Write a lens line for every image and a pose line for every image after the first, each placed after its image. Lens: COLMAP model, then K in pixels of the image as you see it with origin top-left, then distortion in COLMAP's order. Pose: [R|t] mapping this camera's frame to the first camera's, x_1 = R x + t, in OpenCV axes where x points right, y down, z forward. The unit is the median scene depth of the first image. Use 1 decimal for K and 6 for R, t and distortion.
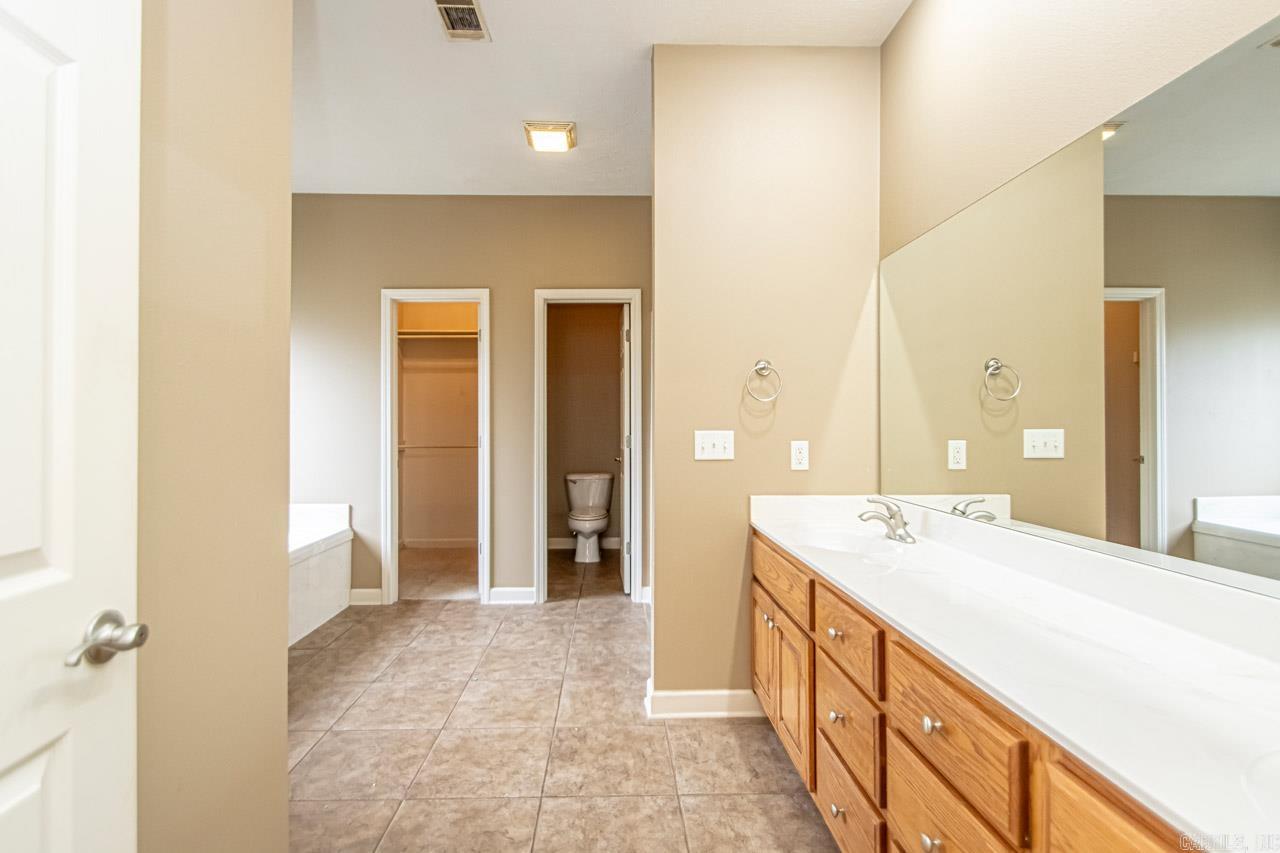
lens RADIAL K [[601.4, 0, 644.6], [0, 601.4, 422.6], [0, 0, 1]] dist [0.006212, 0.000101]
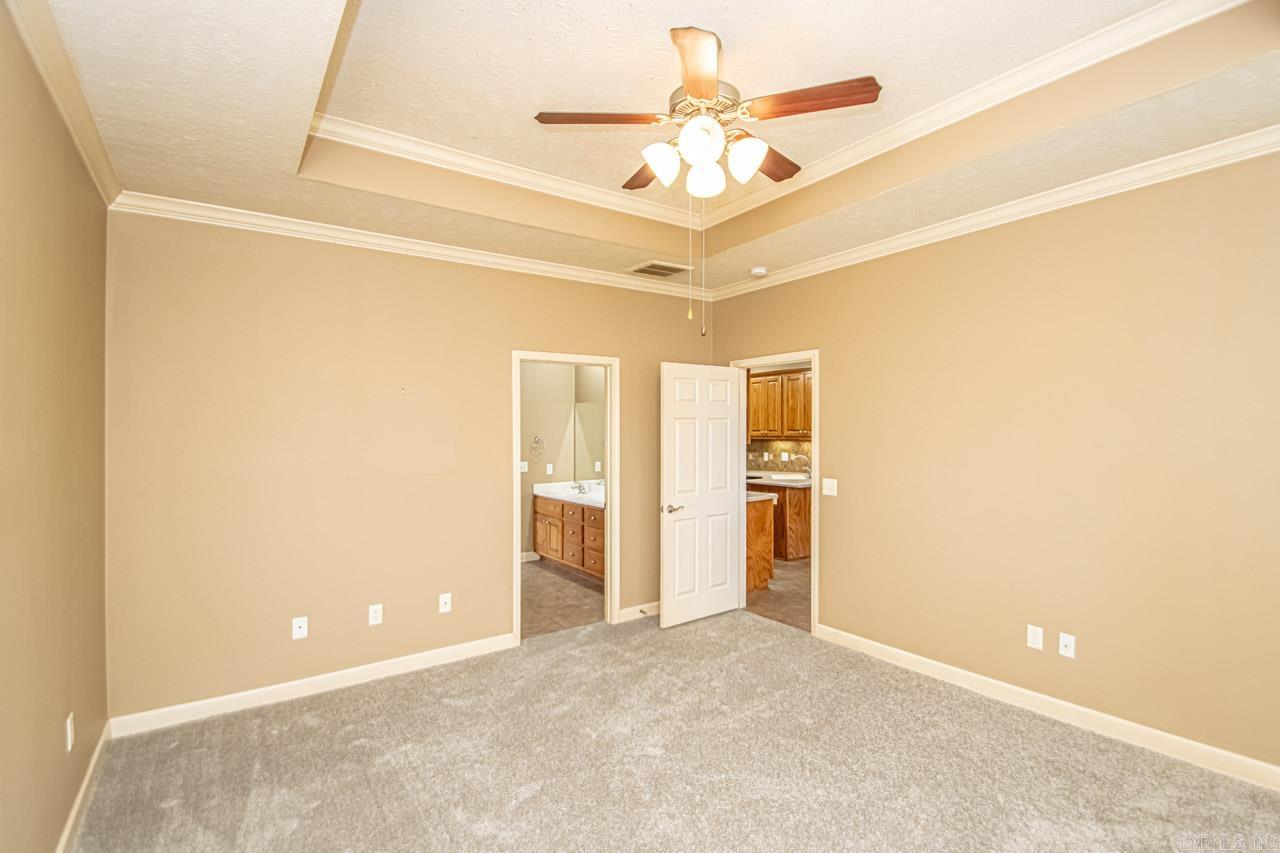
lens RADIAL K [[601.4, 0, 641.2], [0, 601.4, 431.6], [0, 0, 1]] dist [0.006212, 0.000101]
pose [[0.843646, 0.004007, 0.536884, -0.974248], [0.000588, 0.999965, -0.008386, -0.108027], [-0.536899, 0.007391, 0.843614, -1.772714]]
